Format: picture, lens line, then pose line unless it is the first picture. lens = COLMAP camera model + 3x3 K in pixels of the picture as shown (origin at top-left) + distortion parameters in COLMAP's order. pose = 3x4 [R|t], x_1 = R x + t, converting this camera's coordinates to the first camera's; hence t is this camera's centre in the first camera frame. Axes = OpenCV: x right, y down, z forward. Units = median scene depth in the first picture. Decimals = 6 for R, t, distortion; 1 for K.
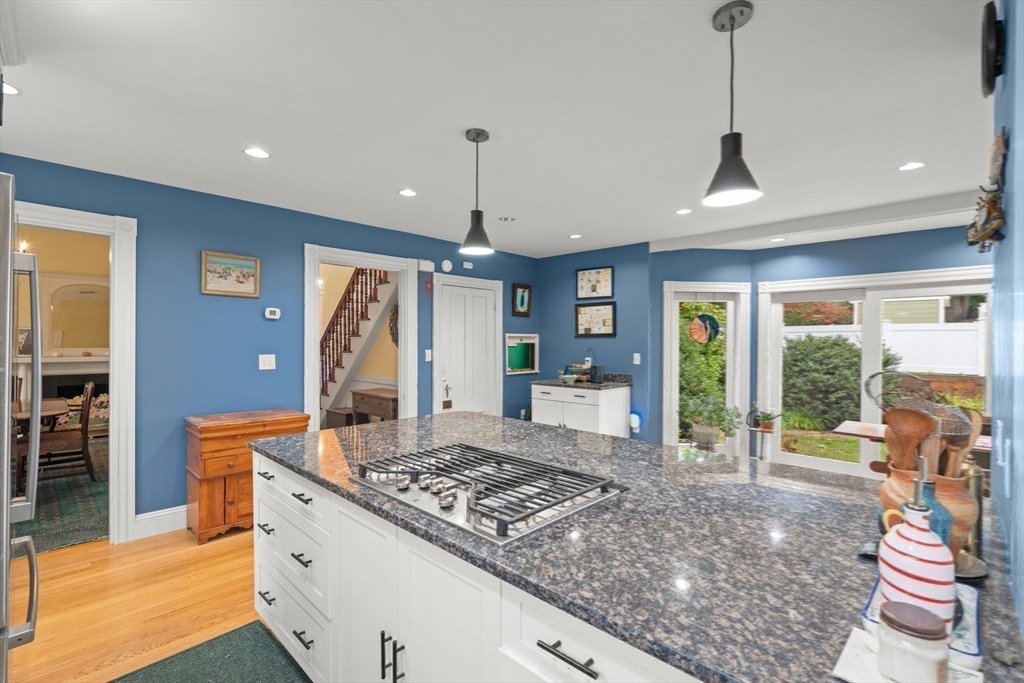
lens RADIAL K [[460.4, 0, 513.4], [0, 460.4, 348.5], [0, 0, 1]] dist [-0.002039, 0.001088]
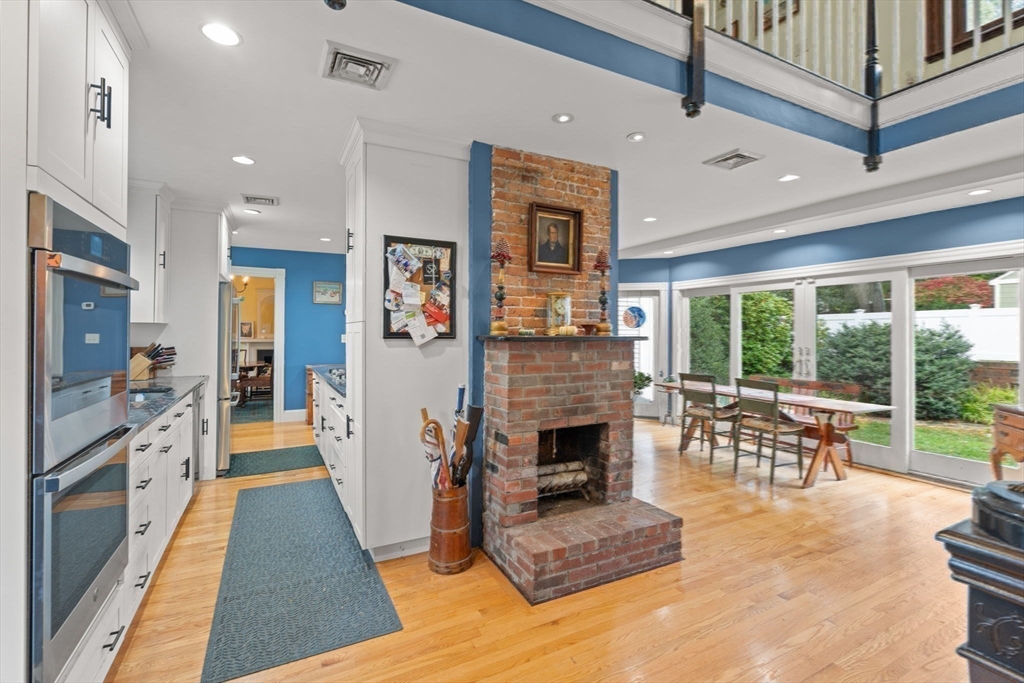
lens RADIAL K [[460.4, 0, 515.4], [0, 460.4, 338.4], [0, 0, 1]] dist [-0.002039, 0.001088]
pose [[0.951531, 0.000200, -0.307554, 0.462749], [-0.001238, 0.999994, -0.003180, 0.022345], [0.307552, 0.003406, 0.951525, -0.377042]]
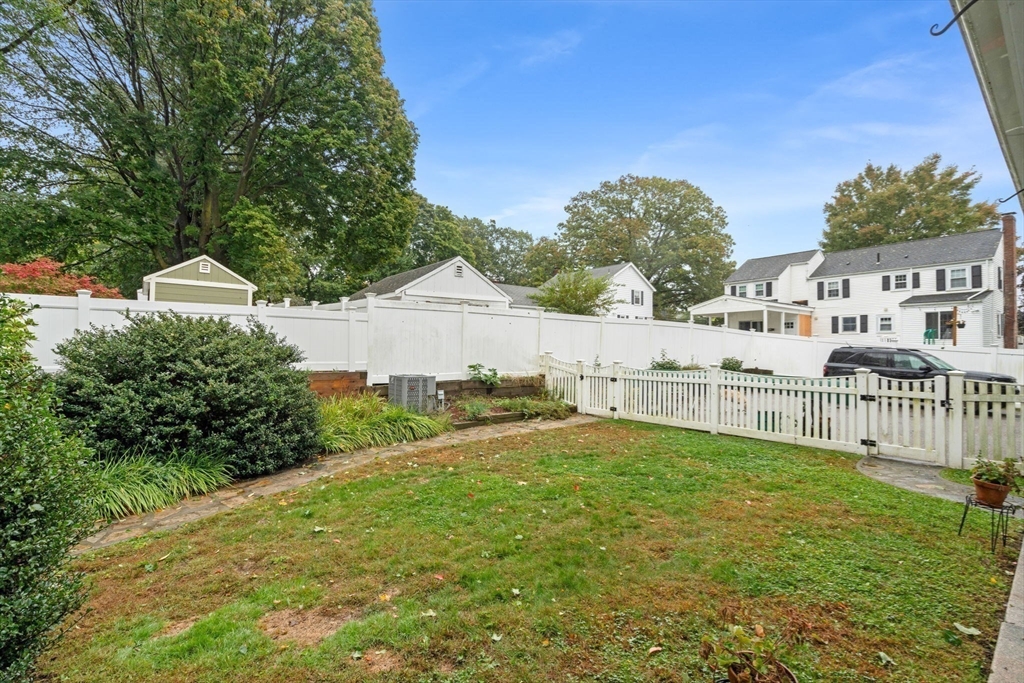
lens RADIAL K [[460.4, 0, 517.1], [0, 460.4, 342.5], [0, 0, 1]] dist [-0.002039, 0.001088]
pose [[0.125801, 0.011368, 0.991990, 0.320238], [0.009560, 0.999874, -0.012671, 0.035262], [-0.992009, 0.011077, 0.125676, 1.105902]]
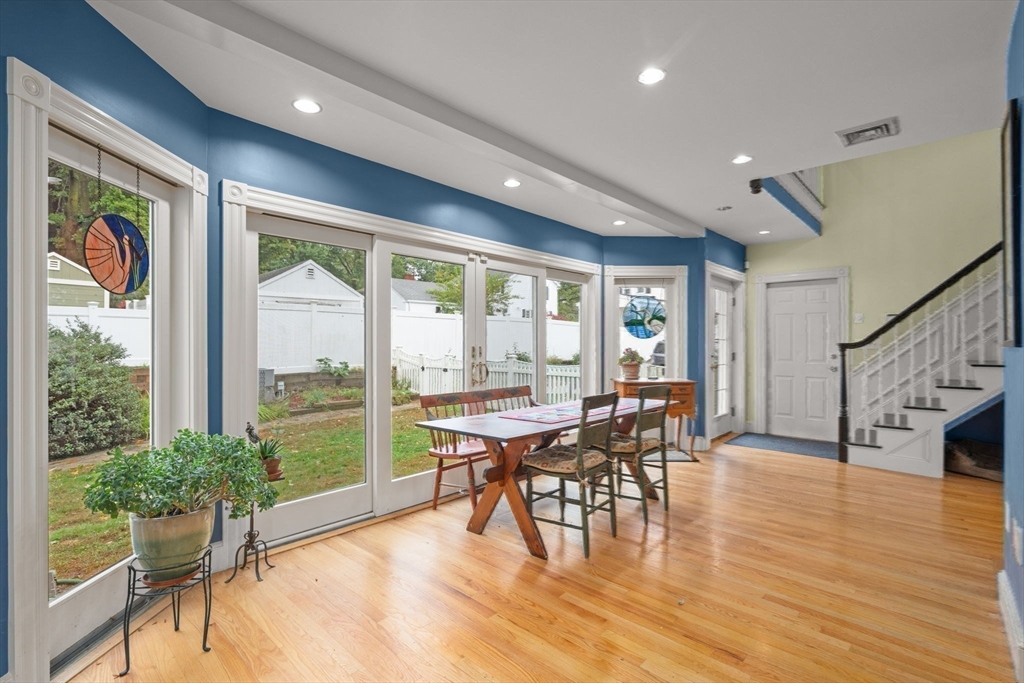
lens RADIAL K [[460.4, 0, 512.0], [0, 460.4, 341.4], [0, 0, 1]] dist [-0.002039, 0.001088]
pose [[-0.014557, -0.003311, 0.999889, 0.037620], [0.016169, 0.999863, 0.003546, 0.028325], [-0.999763, 0.016218, -0.014501, 0.639748]]
